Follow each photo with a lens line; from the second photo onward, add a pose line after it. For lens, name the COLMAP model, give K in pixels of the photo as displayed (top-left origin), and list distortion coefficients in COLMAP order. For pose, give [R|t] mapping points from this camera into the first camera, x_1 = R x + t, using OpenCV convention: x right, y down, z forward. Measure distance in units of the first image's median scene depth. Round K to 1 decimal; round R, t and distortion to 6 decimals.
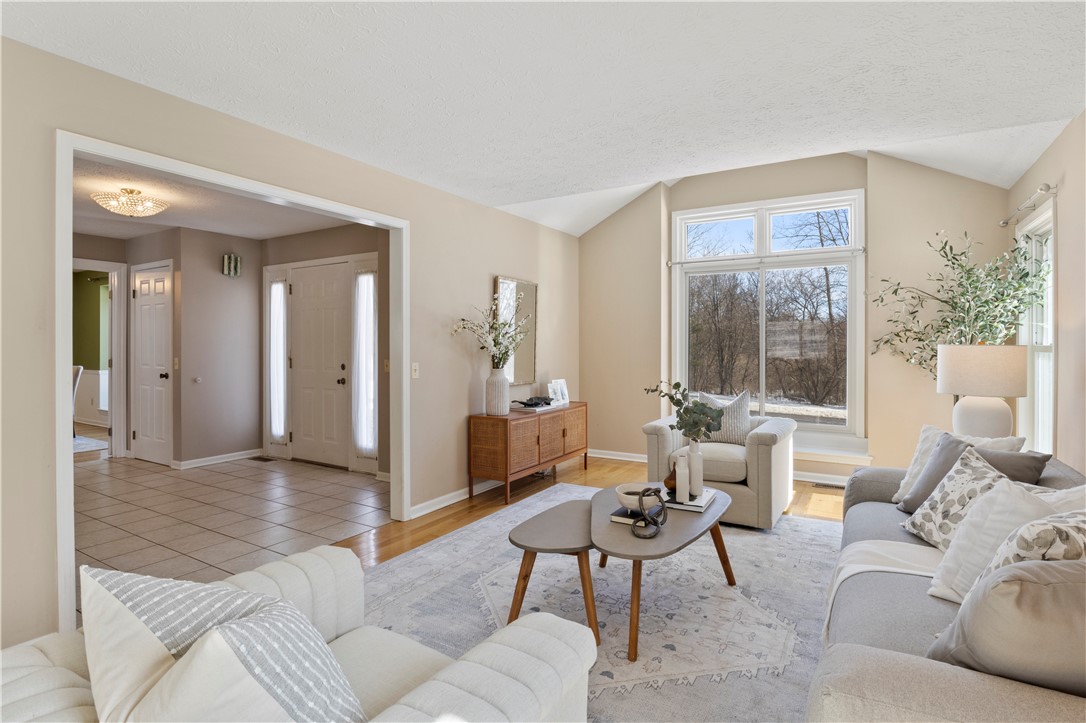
lens RADIAL K [[547.1, 0, 545.9], [0, 547.1, 349.8], [0, 0, 1]] dist [-0.019952, -0.000279]
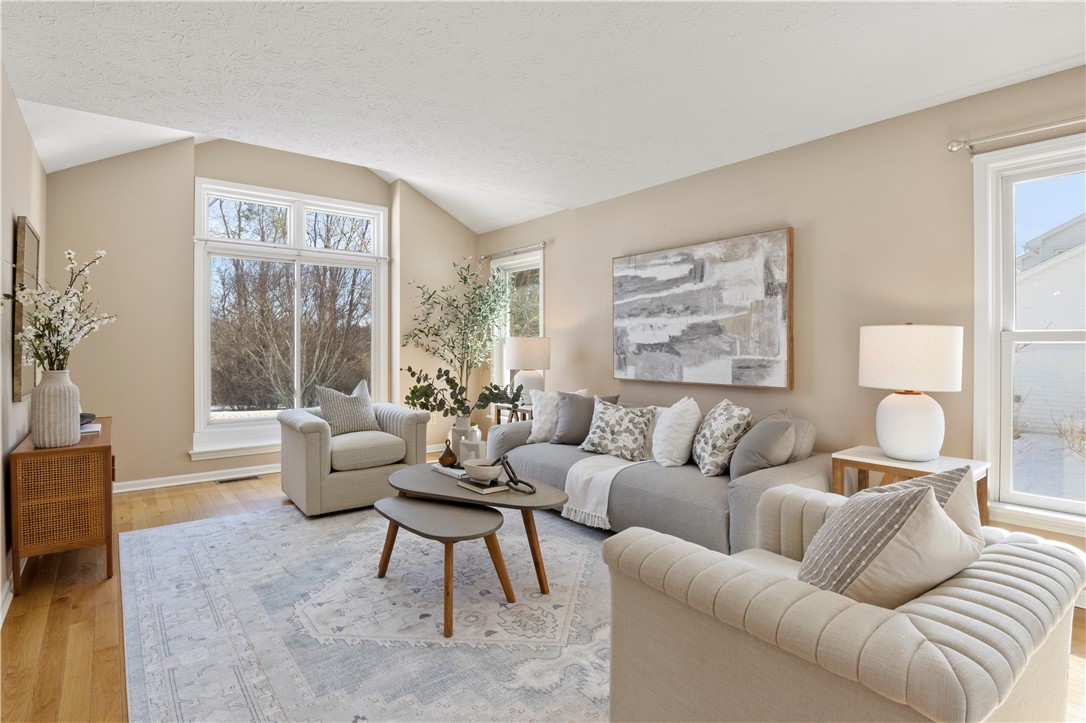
lens RADIAL K [[557.5, 0, 542.9], [0, 557.5, 346.6], [0, 0, 1]] dist [-0.027248, -0.000675]
pose [[0.341170, -0.000612, 0.940001, -0.616934], [0.007712, 0.999968, -0.002148, 0.018312], [-0.939970, 0.007982, 0.341164, 0.363577]]
